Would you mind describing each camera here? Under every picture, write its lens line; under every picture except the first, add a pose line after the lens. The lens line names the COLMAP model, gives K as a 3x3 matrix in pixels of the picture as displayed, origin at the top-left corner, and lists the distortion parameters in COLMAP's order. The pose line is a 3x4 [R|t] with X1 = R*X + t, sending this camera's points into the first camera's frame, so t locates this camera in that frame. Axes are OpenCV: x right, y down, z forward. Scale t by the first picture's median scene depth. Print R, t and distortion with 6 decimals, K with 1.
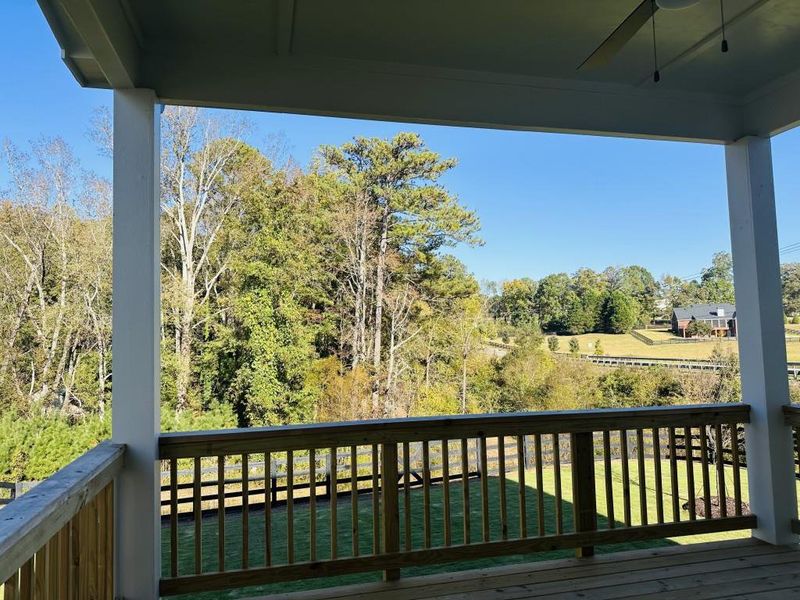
lens RADIAL K [[563.3, 0, 401.2], [0, 563.3, 293.5], [0, 0, 1]] dist [0.017478, -0.018443]
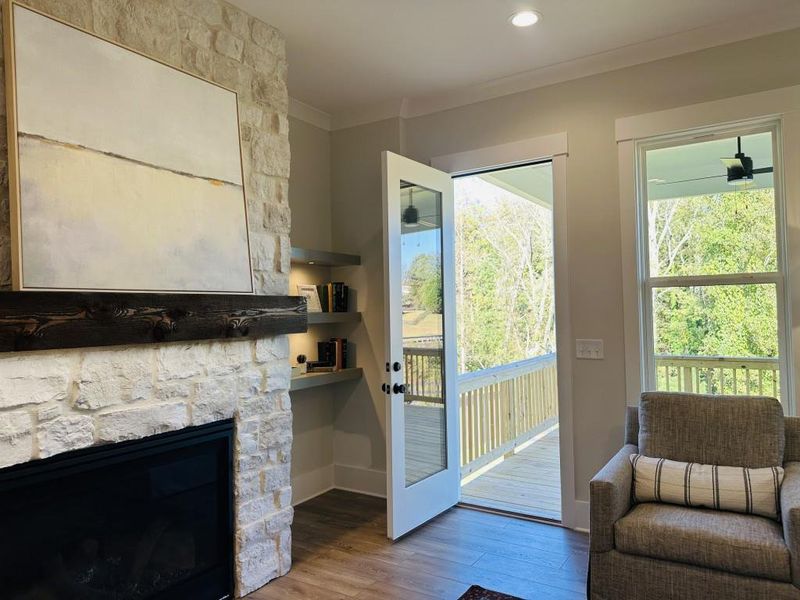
lens RADIAL K [[563.3, 0, 399.4], [0, 563.3, 297.3], [0, 0, 1]] dist [0.017478, -0.018443]
pose [[0.699893, -0.007007, -0.714213, 0.011926], [0.053132, 0.997692, 0.042279, -0.001951], [0.712268, -0.067539, 0.698650, -0.019473]]
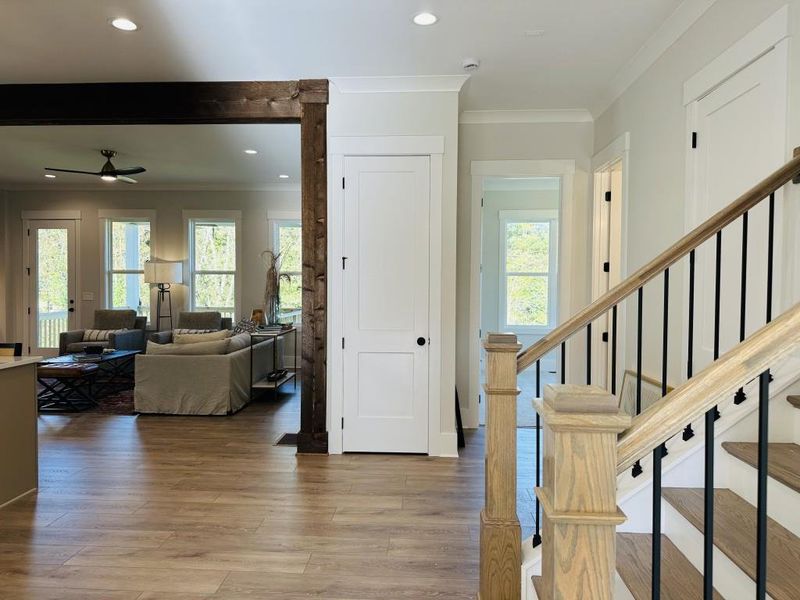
lens RADIAL K [[563.3, 0, 399.0], [0, 563.3, 298.9], [0, 0, 1]] dist [0.017478, -0.018443]
pose [[0.959334, 0.036099, -0.279954, 0.440673], [-0.009011, 0.995200, 0.097449, -0.029137], [0.282128, -0.090964, 0.955055, -0.321754]]
